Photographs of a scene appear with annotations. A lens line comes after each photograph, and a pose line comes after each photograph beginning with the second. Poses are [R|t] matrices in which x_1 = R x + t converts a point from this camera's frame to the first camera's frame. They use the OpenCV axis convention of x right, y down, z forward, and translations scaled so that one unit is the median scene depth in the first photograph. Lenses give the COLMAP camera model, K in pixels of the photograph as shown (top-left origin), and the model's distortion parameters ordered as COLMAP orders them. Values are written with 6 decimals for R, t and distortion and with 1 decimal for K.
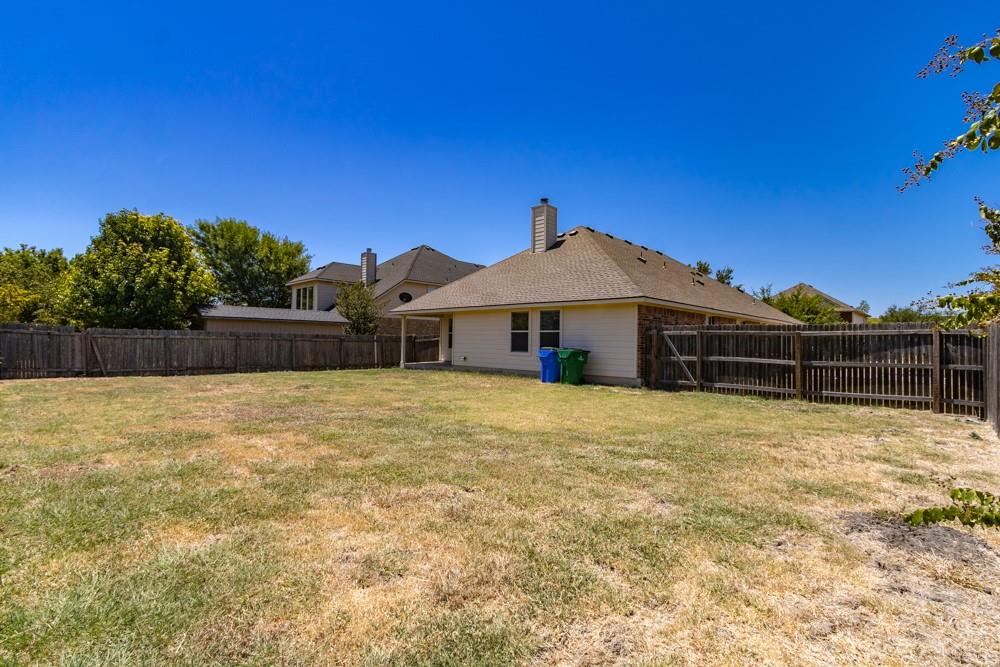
lens RADIAL K [[471.4, 0, 502.2], [0, 471.4, 332.4], [0, 0, 1]] dist [0.005895, -0.000930]
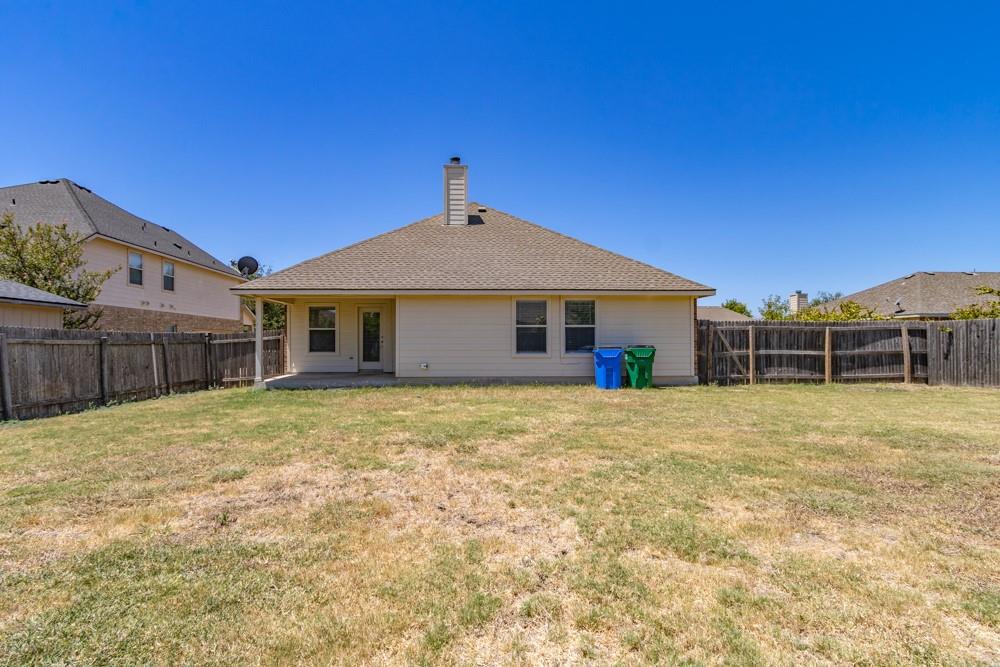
lens RADIAL K [[471.4, 0, 494.4], [0, 471.4, 334.0], [0, 0, 1]] dist [0.005895, -0.000930]
pose [[0.681605, -0.005095, 0.731703, -0.592262], [-0.001760, 0.999961, 0.008603, 0.004833], [-0.731718, -0.007152, 0.681570, 0.551983]]
